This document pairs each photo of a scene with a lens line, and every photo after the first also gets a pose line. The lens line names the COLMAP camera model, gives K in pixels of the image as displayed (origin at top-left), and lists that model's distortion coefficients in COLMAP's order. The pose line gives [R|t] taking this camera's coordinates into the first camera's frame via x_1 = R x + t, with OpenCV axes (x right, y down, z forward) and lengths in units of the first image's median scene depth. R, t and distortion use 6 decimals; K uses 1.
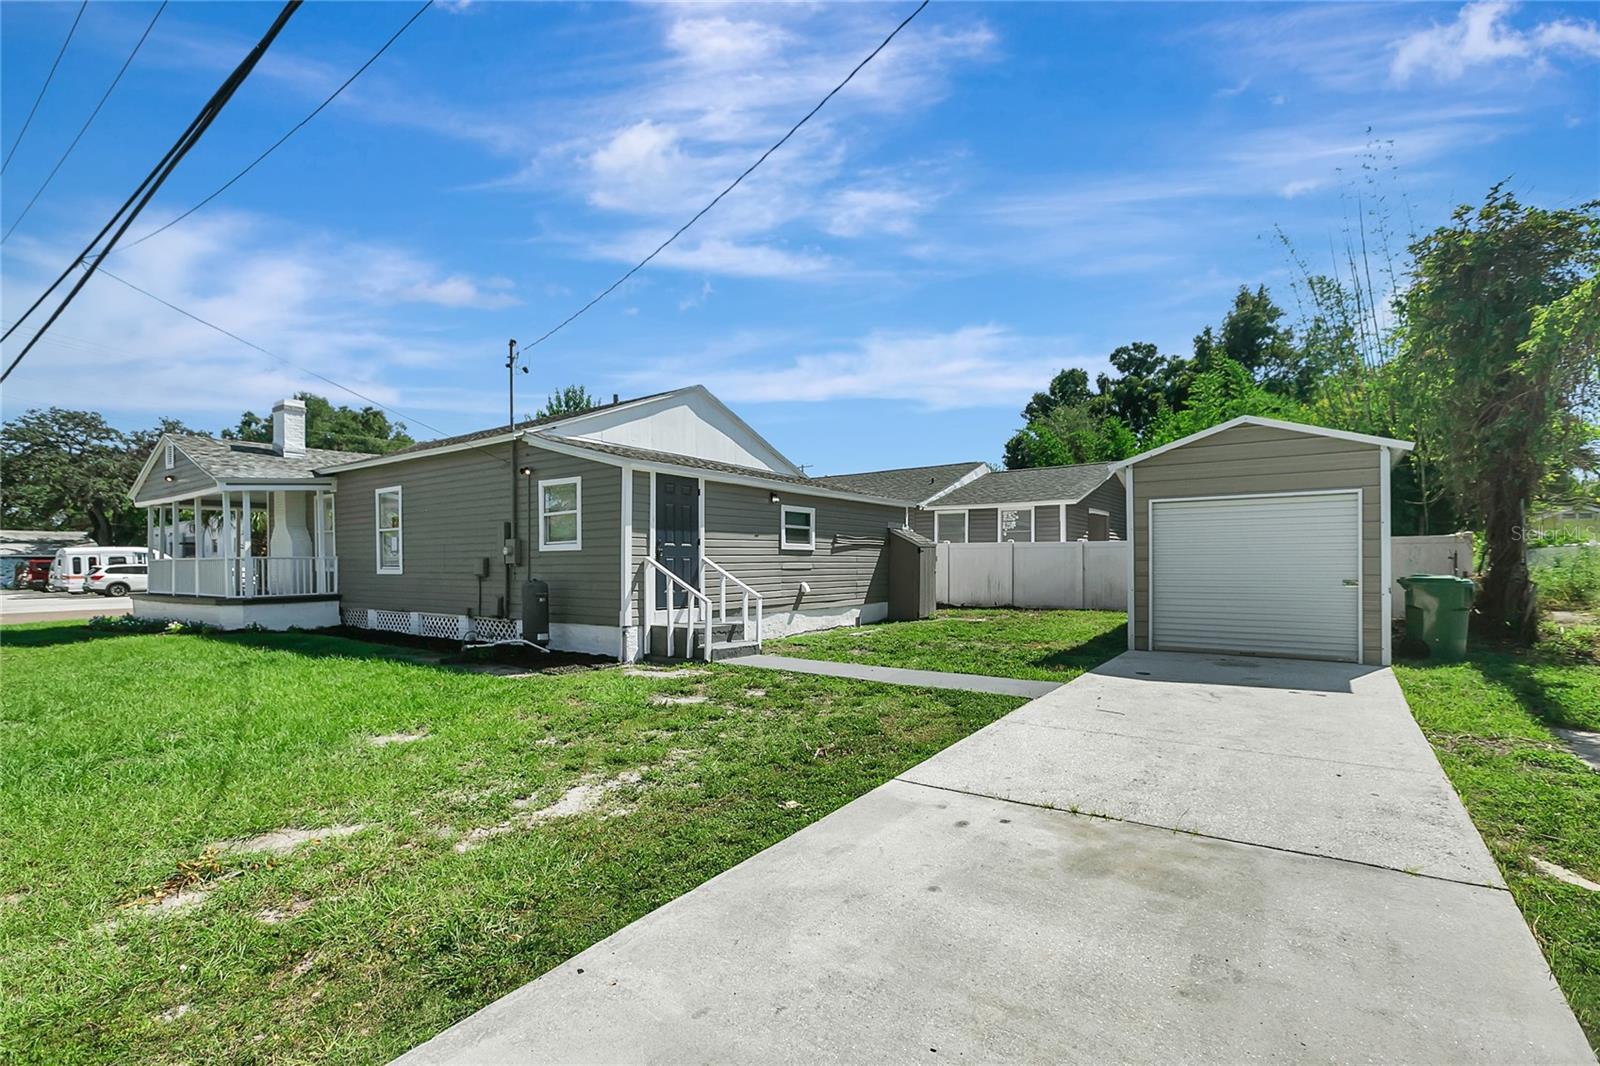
lens RADIAL K [[727.6, 0, 792.2], [0, 727.6, 562.5], [0, 0, 1]] dist [-0.004973, 0.000517]
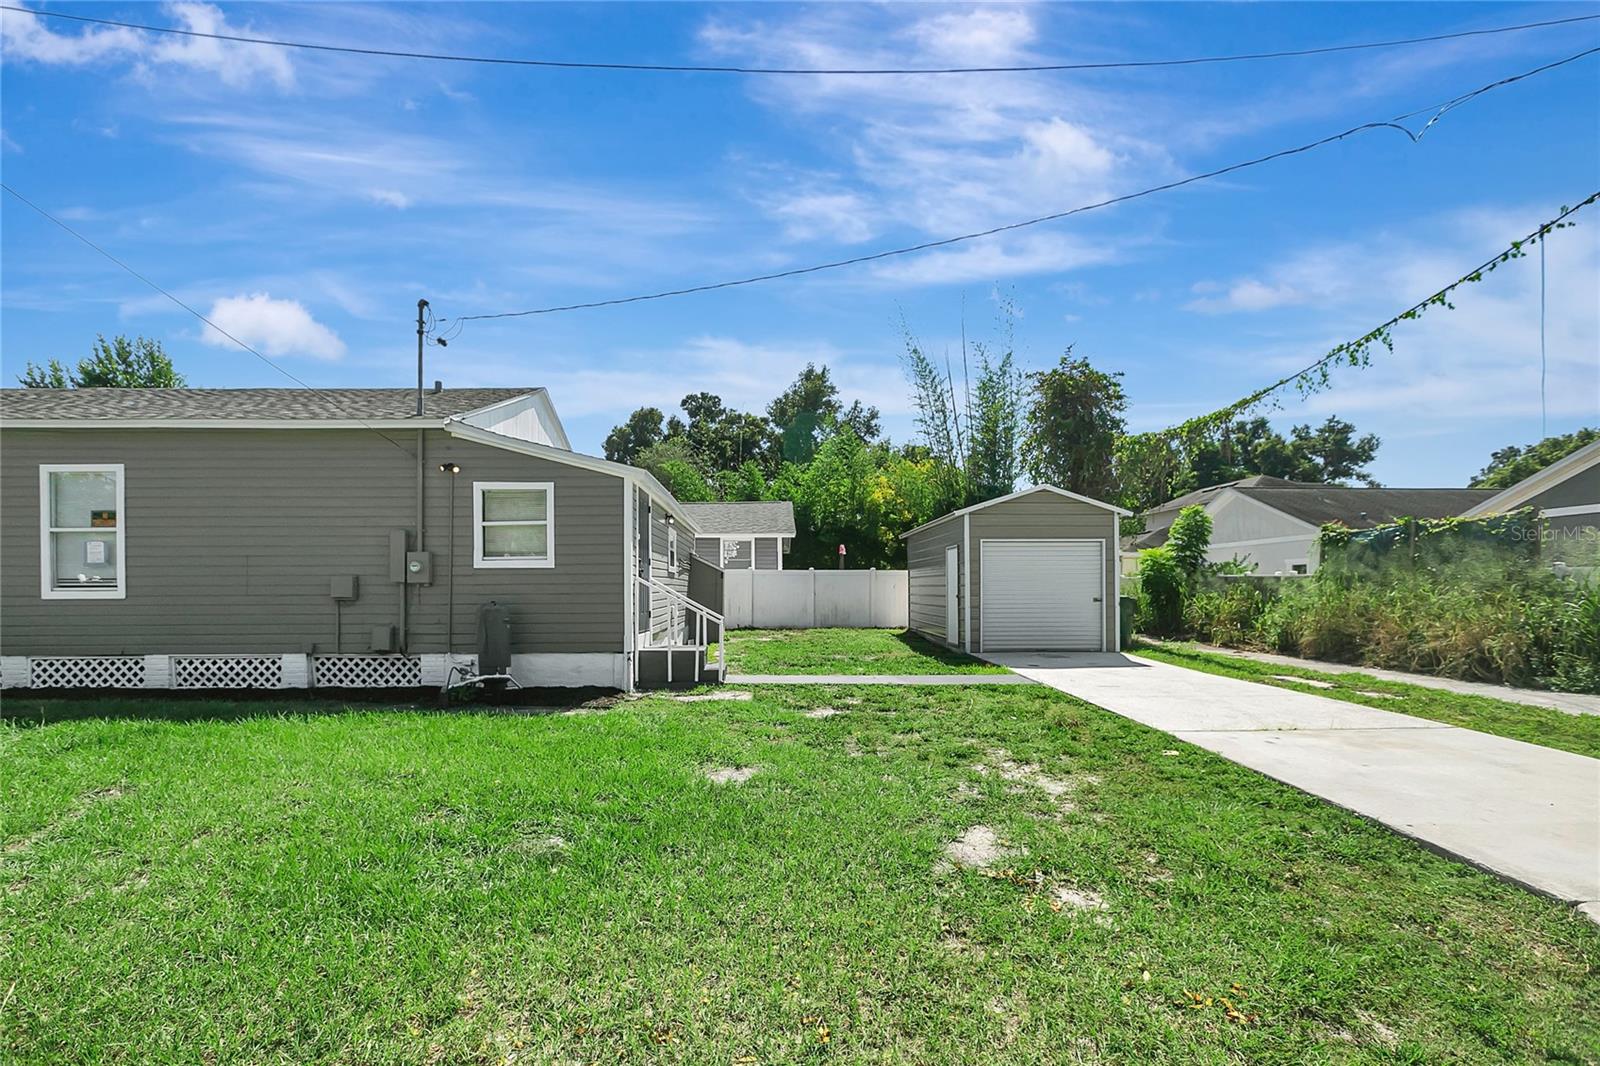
lens RADIAL K [[732.8, 0, 799.3], [0, 732.8, 586.3], [0, 0, 1]] dist [-0.003215, -0.000085]
pose [[0.800855, 0.006523, 0.598823, -0.529780], [-0.002101, 0.999965, -0.008083, 0.010568], [-0.598855, 0.005215, 0.800840, 0.117790]]
